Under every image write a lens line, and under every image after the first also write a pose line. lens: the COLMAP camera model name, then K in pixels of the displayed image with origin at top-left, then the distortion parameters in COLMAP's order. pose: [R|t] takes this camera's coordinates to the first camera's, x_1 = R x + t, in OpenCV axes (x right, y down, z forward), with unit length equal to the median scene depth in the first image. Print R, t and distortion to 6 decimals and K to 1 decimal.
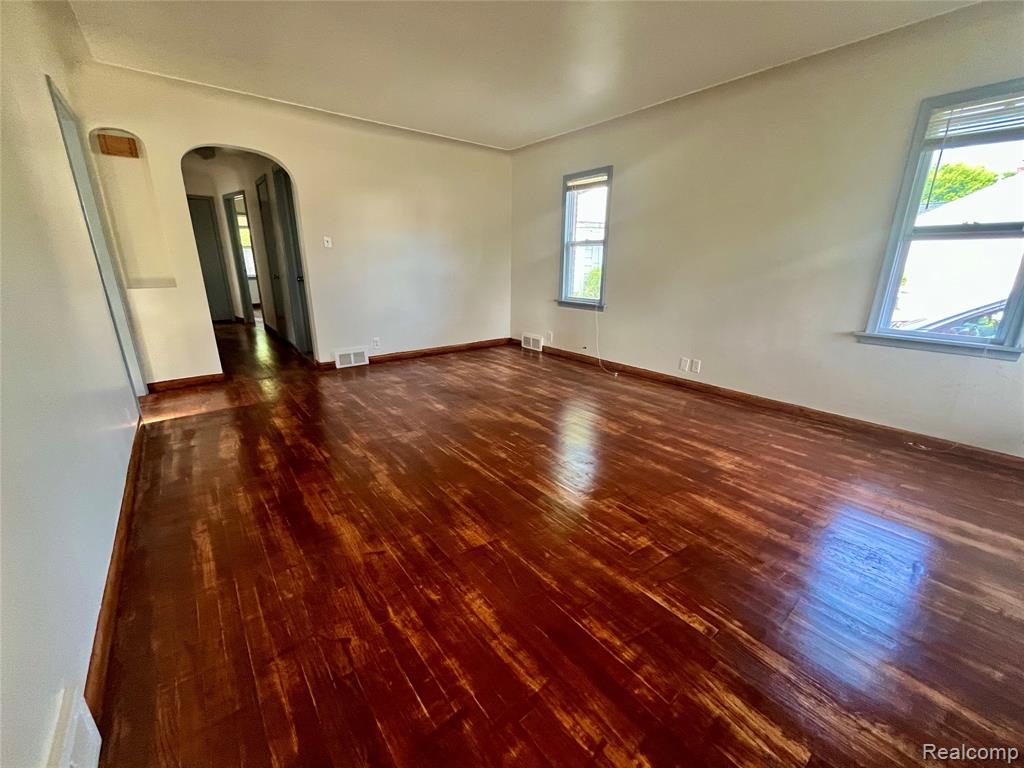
lens RADIAL K [[415.1, 0, 506.3], [0, 415.1, 383.8], [0, 0, 1]] dist [-0.002907, 0.000391]
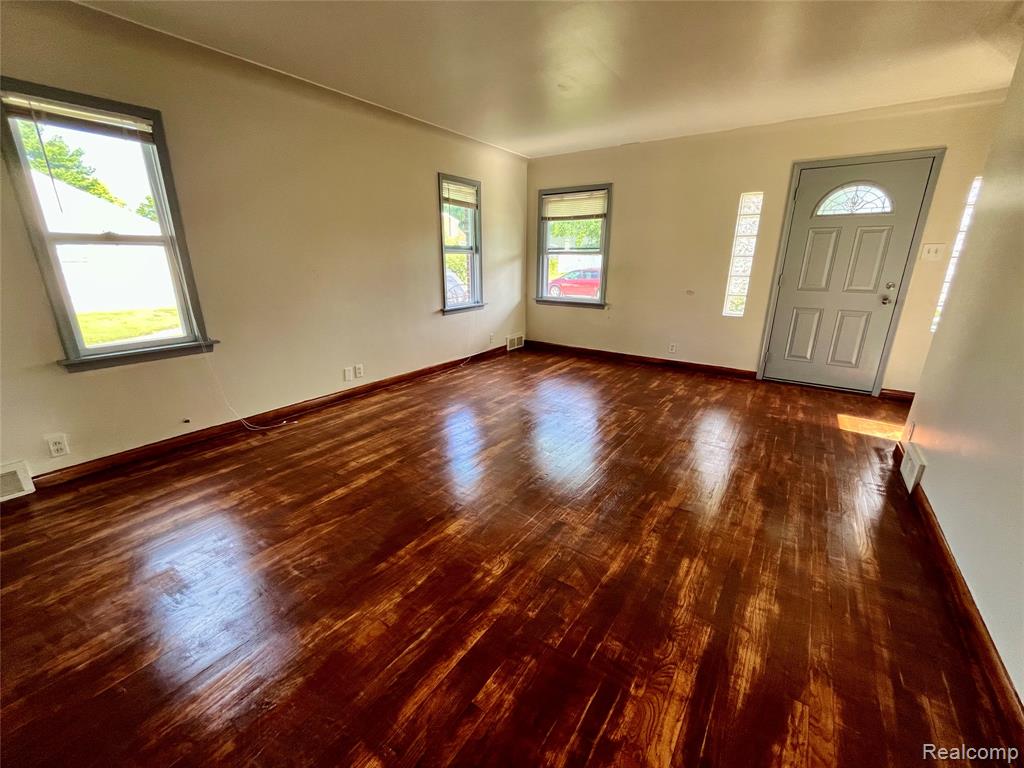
lens RADIAL K [[415.1, 0, 518.8], [0, 415.1, 384.7], [0, 0, 1]] dist [-0.002907, 0.000391]
pose [[-0.303972, -0.287387, 0.908300, -0.638128], [0.264767, 0.890371, 0.370321, -0.306917], [-0.915150, 0.353055, -0.194558, 0.915301]]
